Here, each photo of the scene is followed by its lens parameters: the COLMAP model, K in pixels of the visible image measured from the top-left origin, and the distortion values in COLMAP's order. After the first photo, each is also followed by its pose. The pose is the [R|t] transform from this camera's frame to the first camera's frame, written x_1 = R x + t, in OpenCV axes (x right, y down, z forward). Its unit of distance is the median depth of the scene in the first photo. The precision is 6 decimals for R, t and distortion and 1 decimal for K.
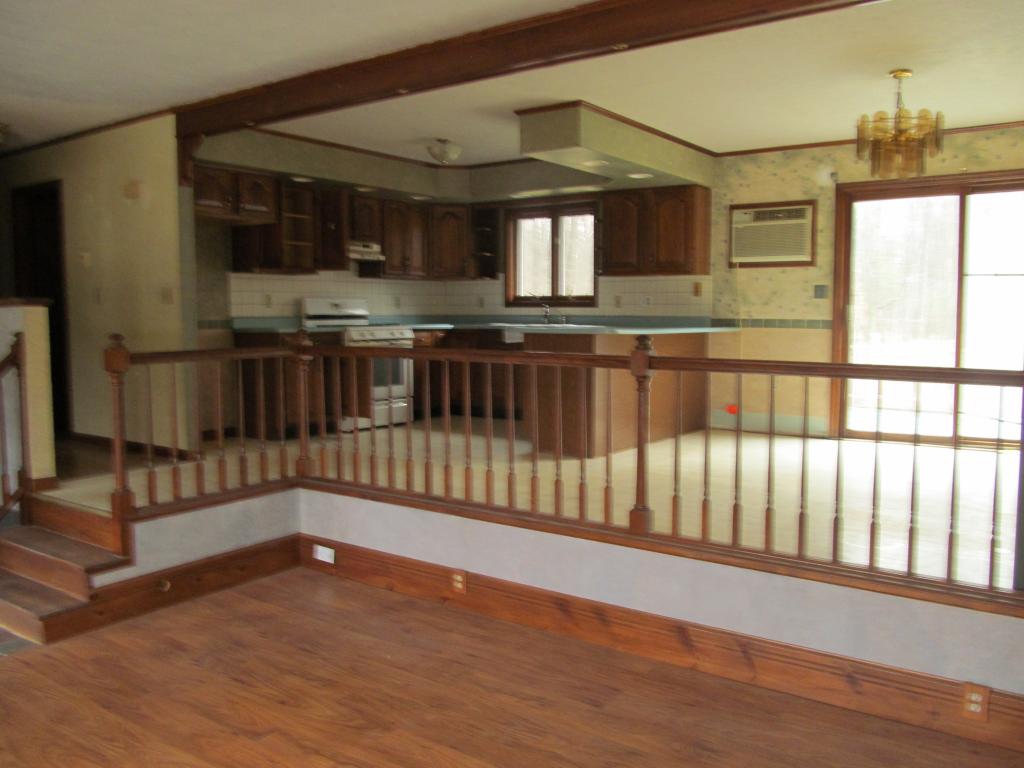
lens RADIAL K [[847.7, 0, 518.0], [0, 847.7, 384.6], [0, 0, 1]] dist [-0.058025, 0.006883]
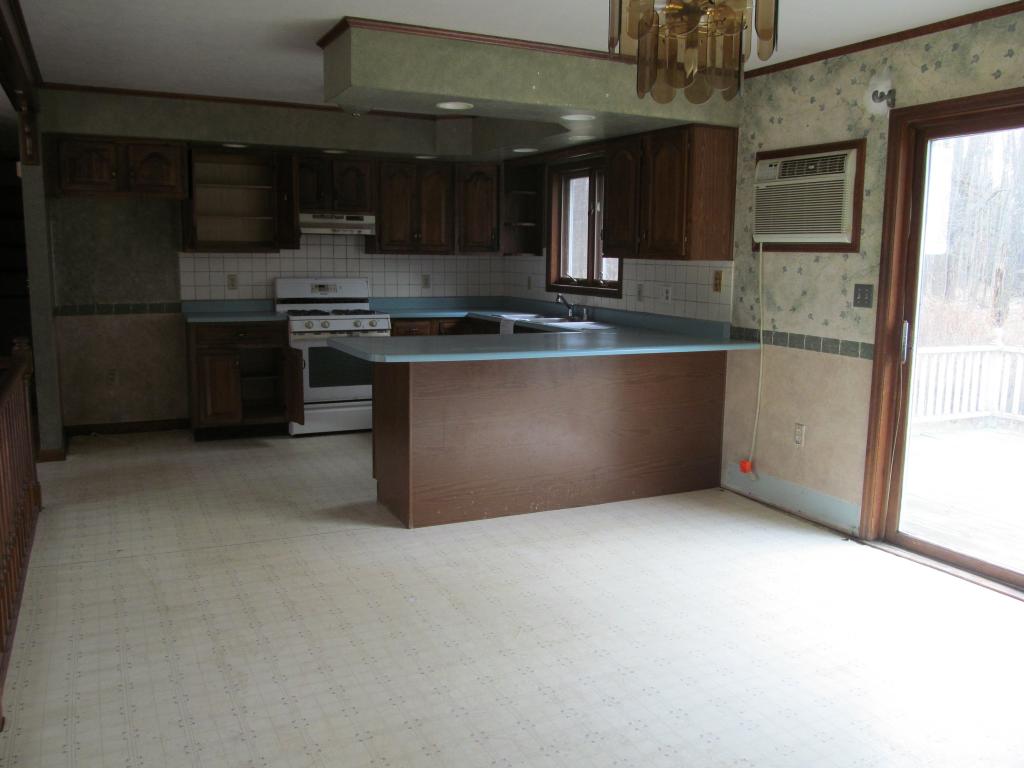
lens RADIAL K [[847.7, 0, 511.1], [0, 847.7, 382.3], [0, 0, 1]] dist [-0.058025, 0.006883]
pose [[0.882161, 0.082856, -0.463602, 0.399597], [-0.056107, 0.995881, 0.071224, -0.074003], [0.467594, -0.036820, 0.883176, 0.341360]]
